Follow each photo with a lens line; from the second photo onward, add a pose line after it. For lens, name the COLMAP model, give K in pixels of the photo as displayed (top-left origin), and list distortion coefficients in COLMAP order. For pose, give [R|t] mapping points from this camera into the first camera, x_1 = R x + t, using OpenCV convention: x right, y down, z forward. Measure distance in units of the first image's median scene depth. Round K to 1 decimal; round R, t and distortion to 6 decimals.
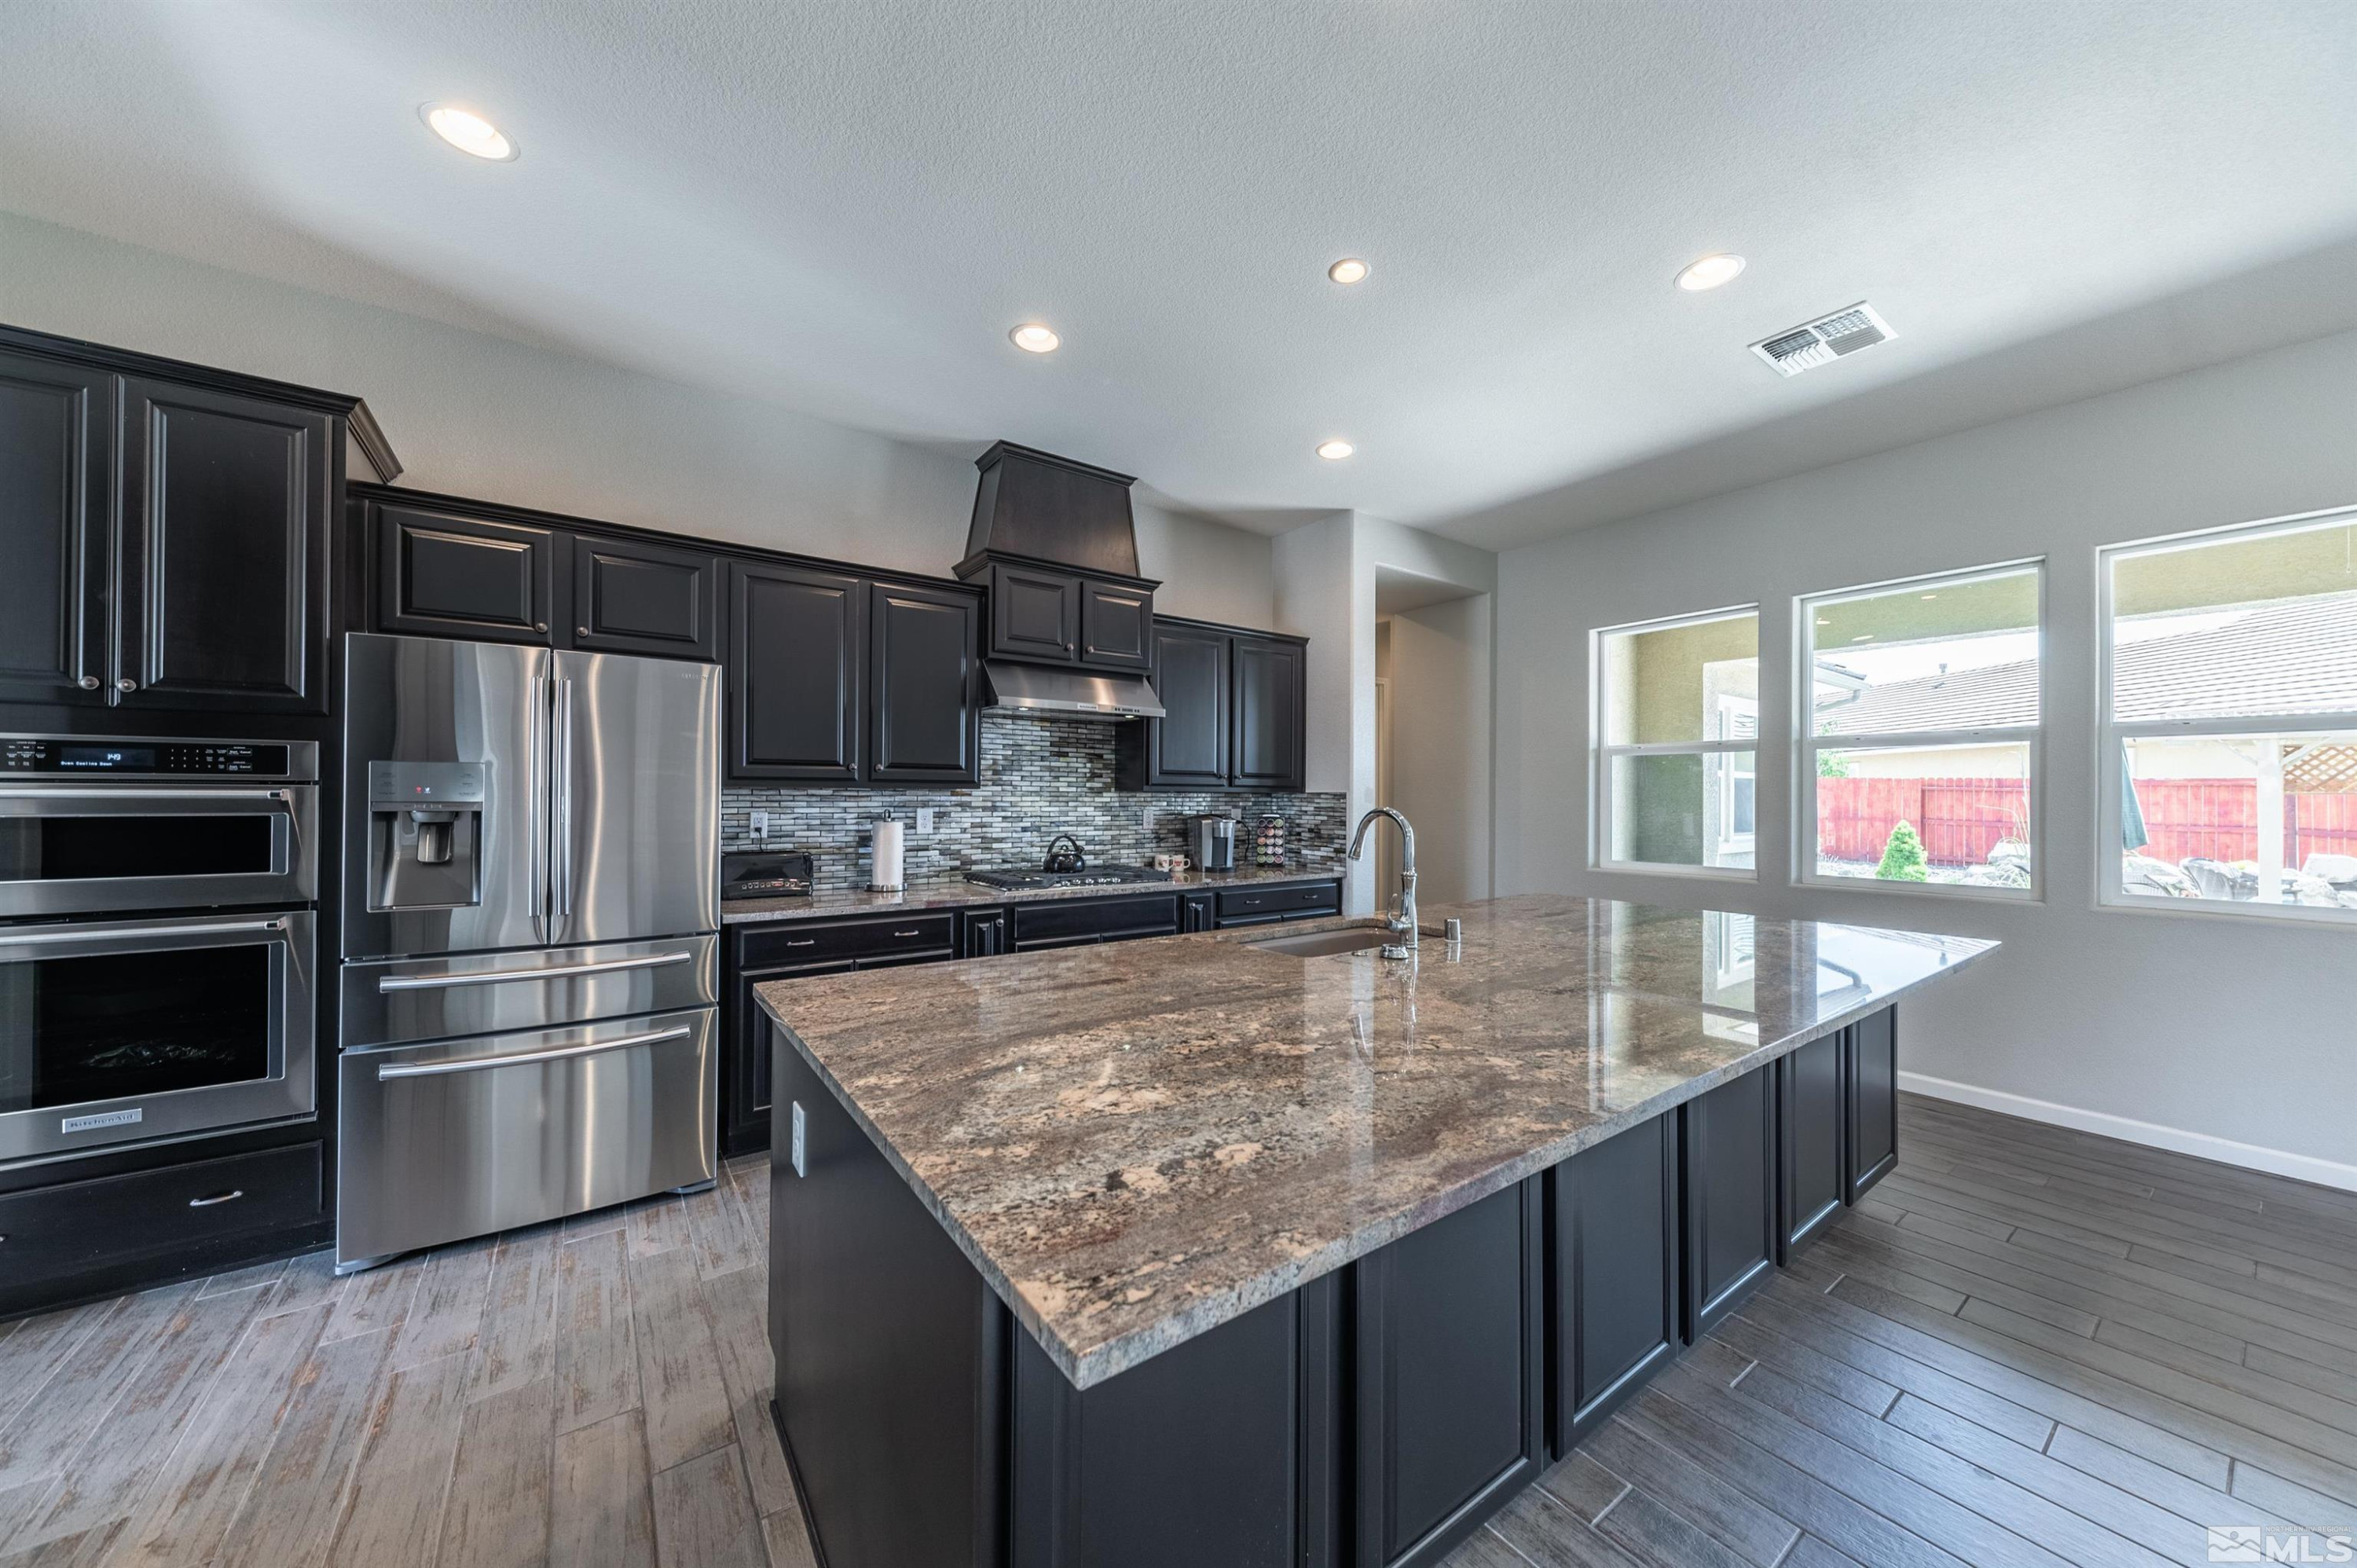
lens RADIAL K [[810.2, 0, 1165.4], [0, 810.2, 787.4], [0, 0, 1]] dist [0.000946, -0.000160]
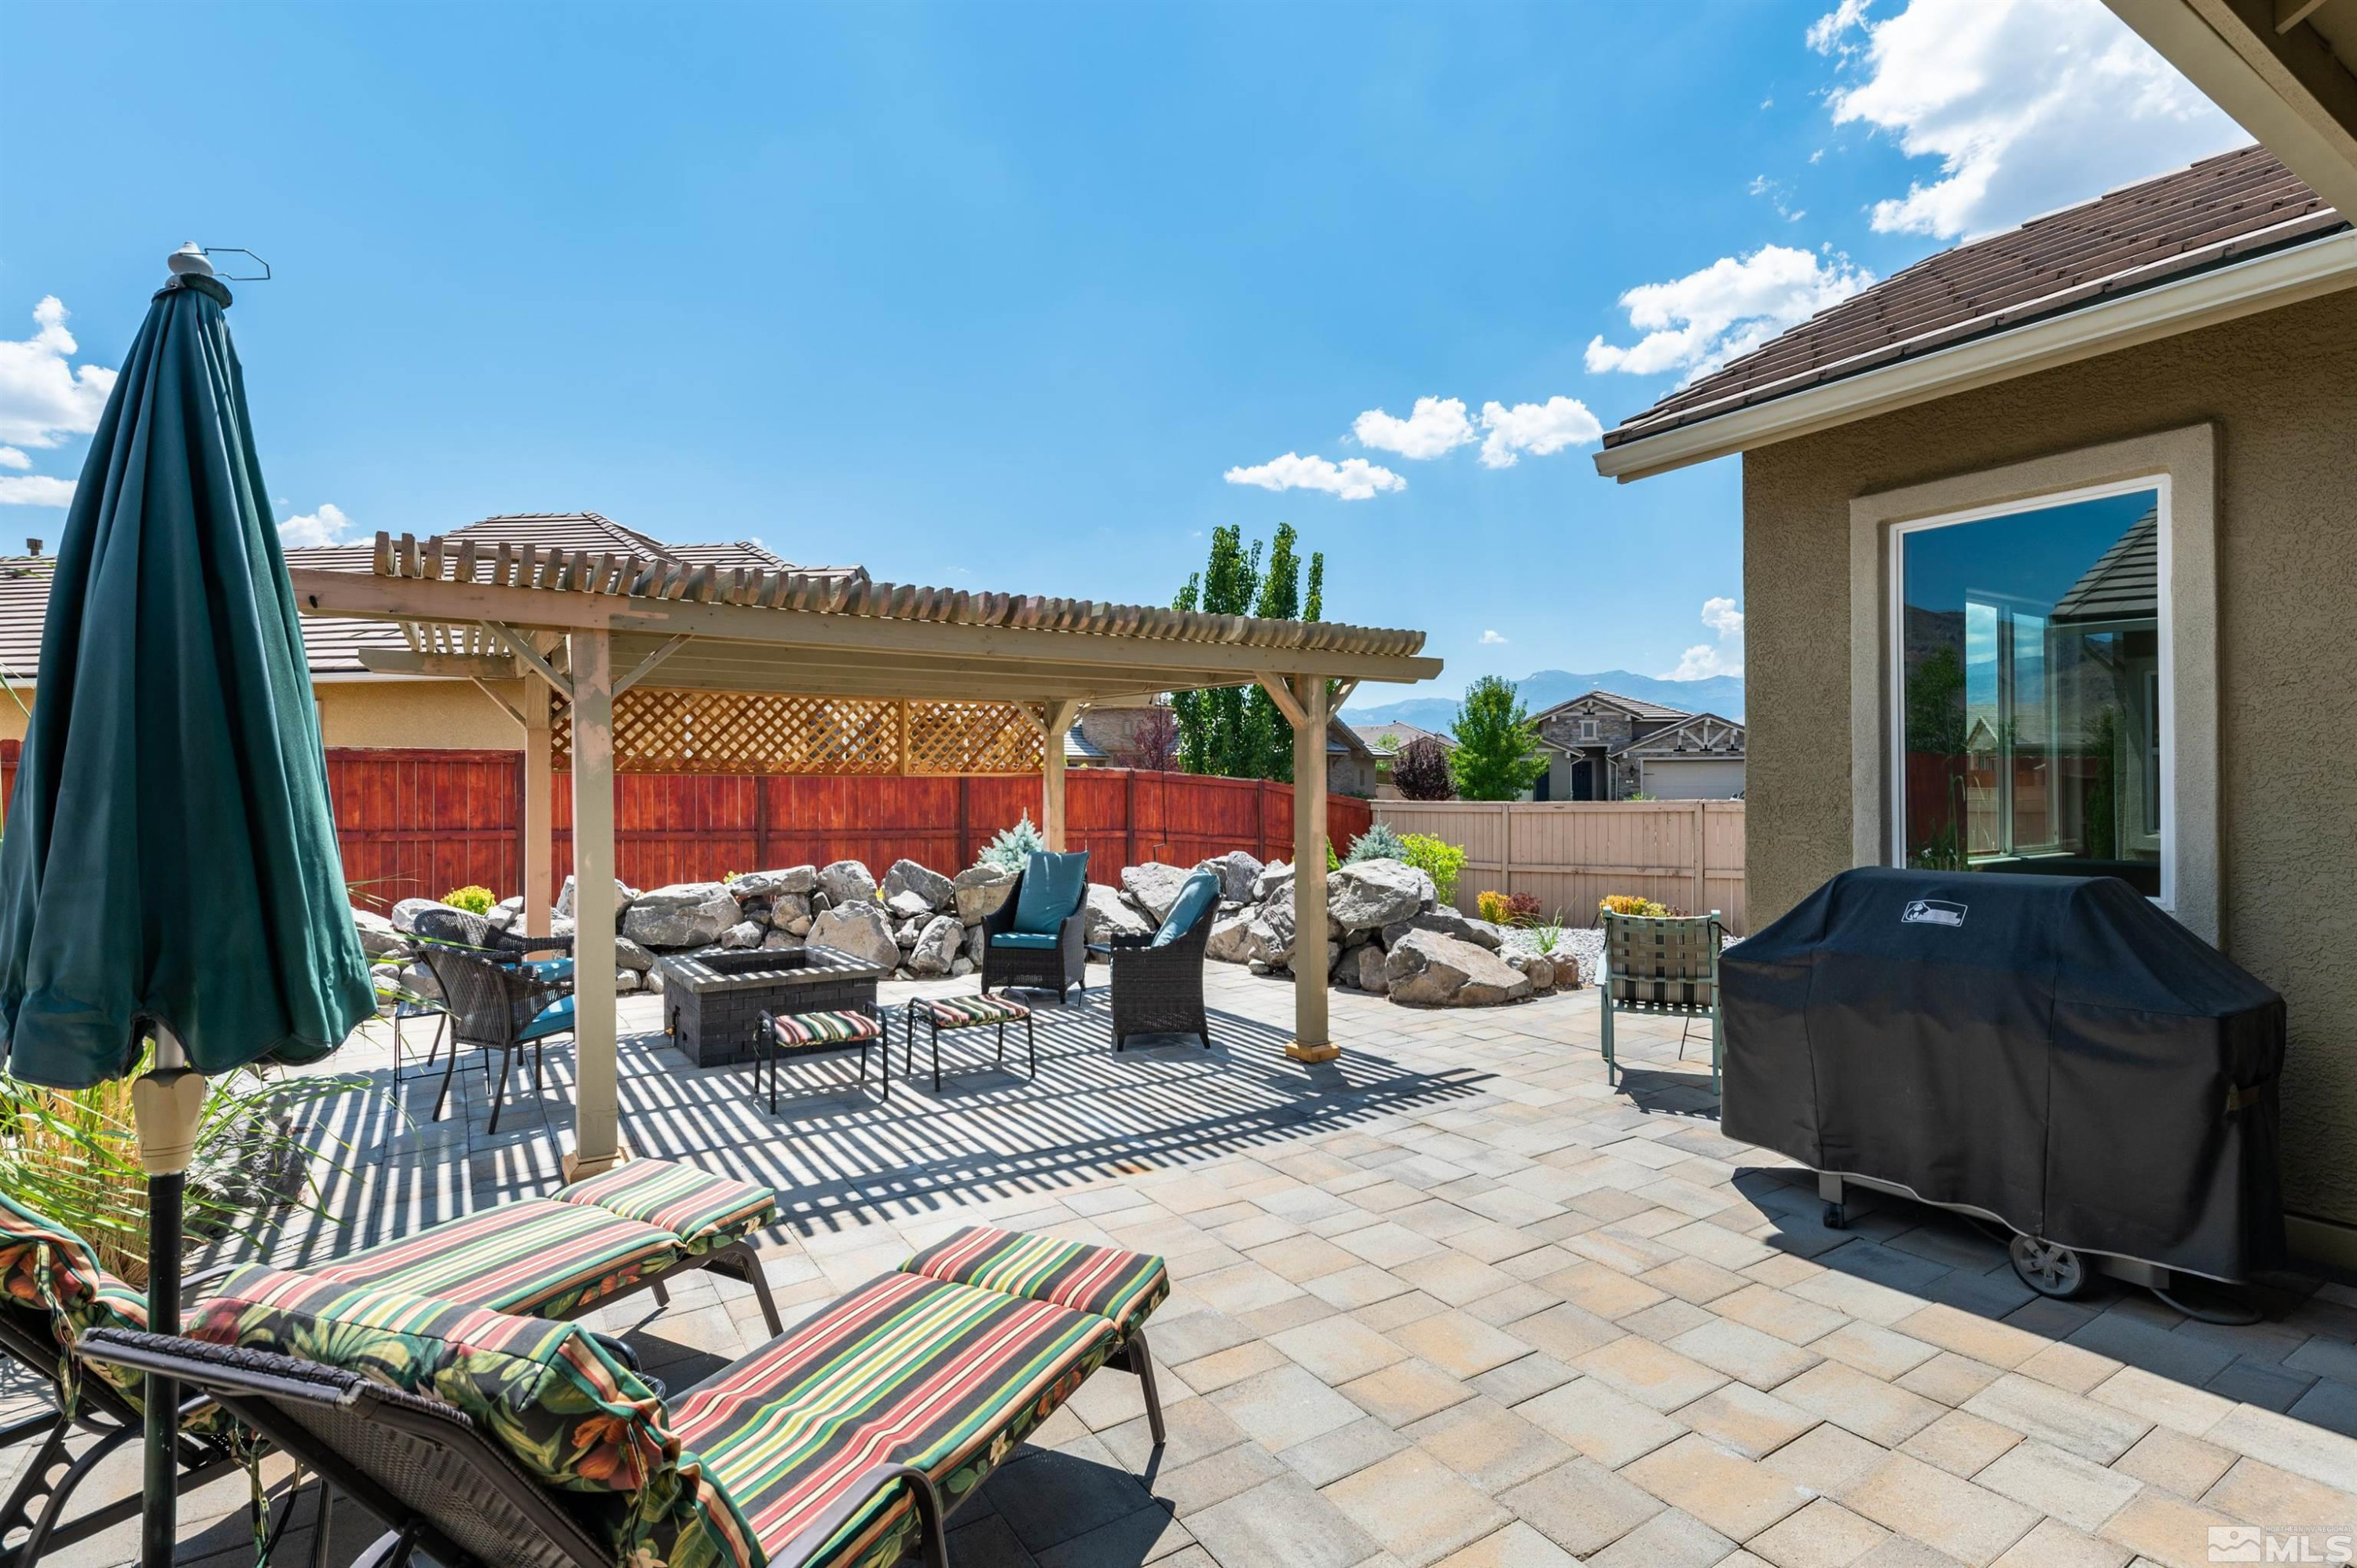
lens RADIAL K [[1136.1, 0, 1237.5], [0, 1136.1, 784.0], [0, 0, 1]] dist [-0.000634, -0.000219]
pose [[0.019996, -0.005973, 0.999782, 1.555333], [-0.005960, 0.999964, 0.006094, 0.018224], [-0.999782, -0.006081, 0.019959, 1.290161]]
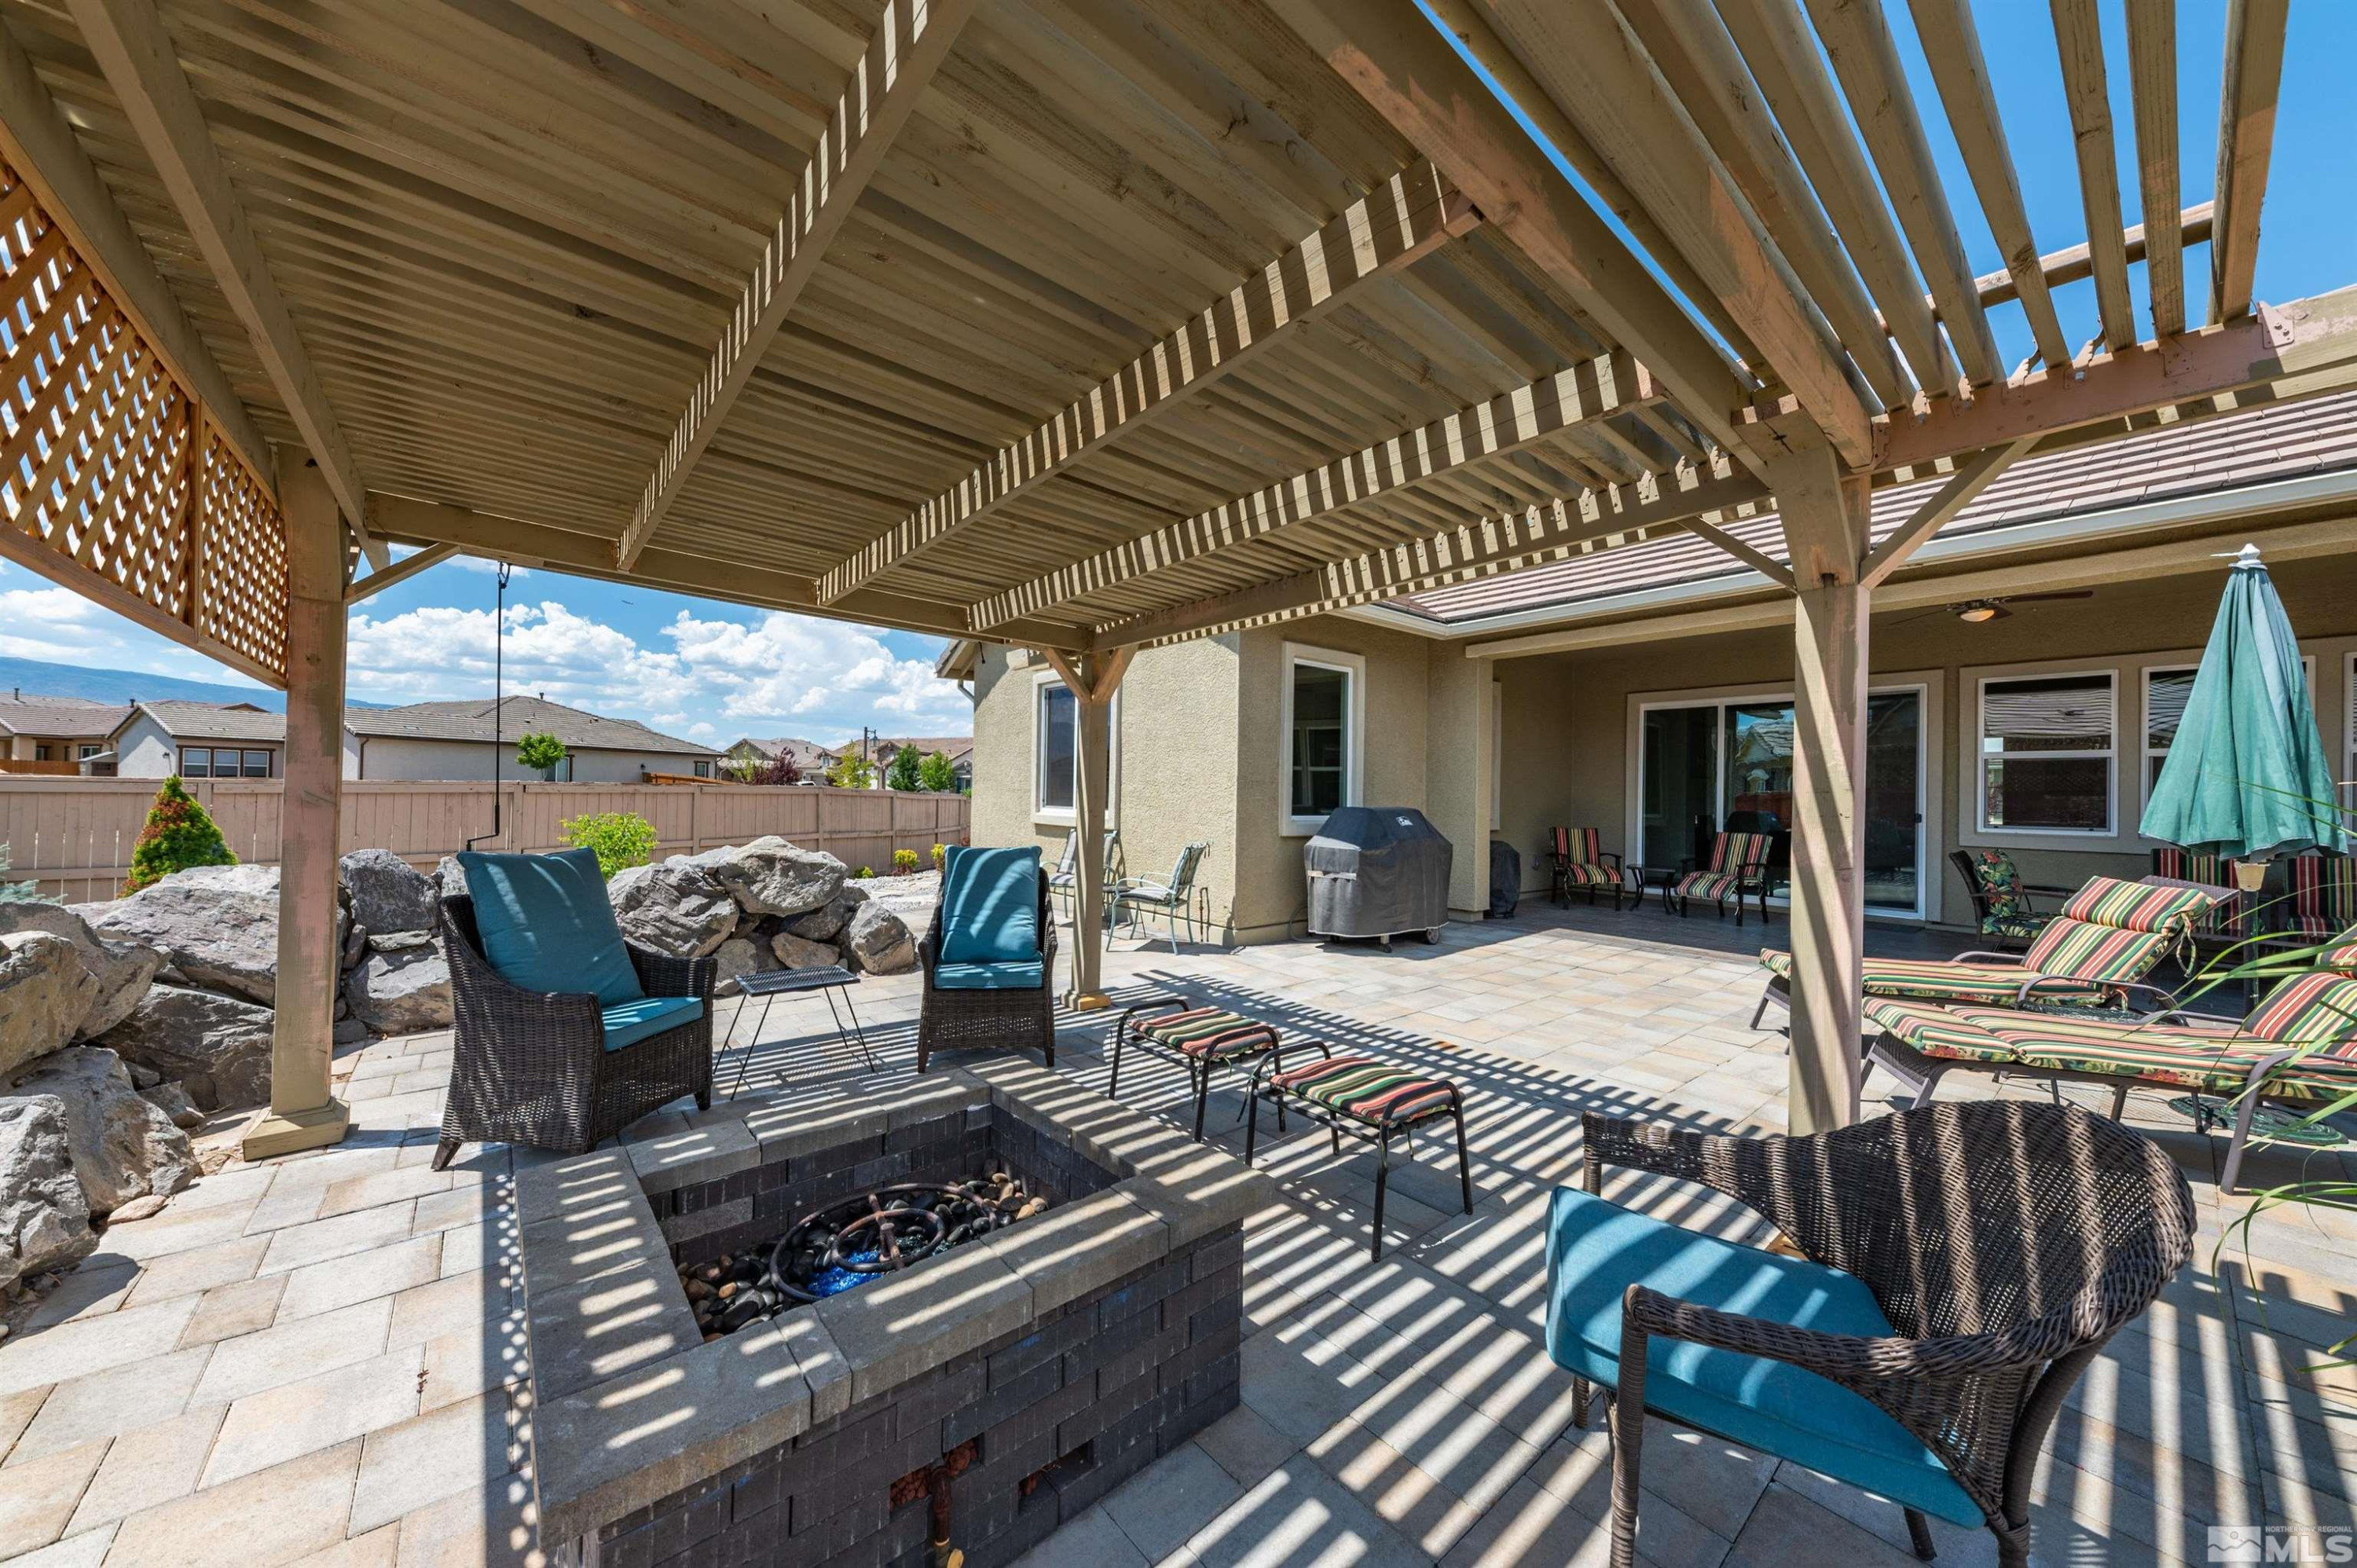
lens RADIAL K [[812.1, 0, 1170.5], [0, 812.1, 786.5], [0, 0, 1]] dist [0.000979, -0.000406]
pose [[-0.998411, -0.016045, -0.054016, 4.193426], [-0.015300, 0.999782, -0.014185, 0.153898], [0.054232, -0.013336, -0.998439, 3.258068]]
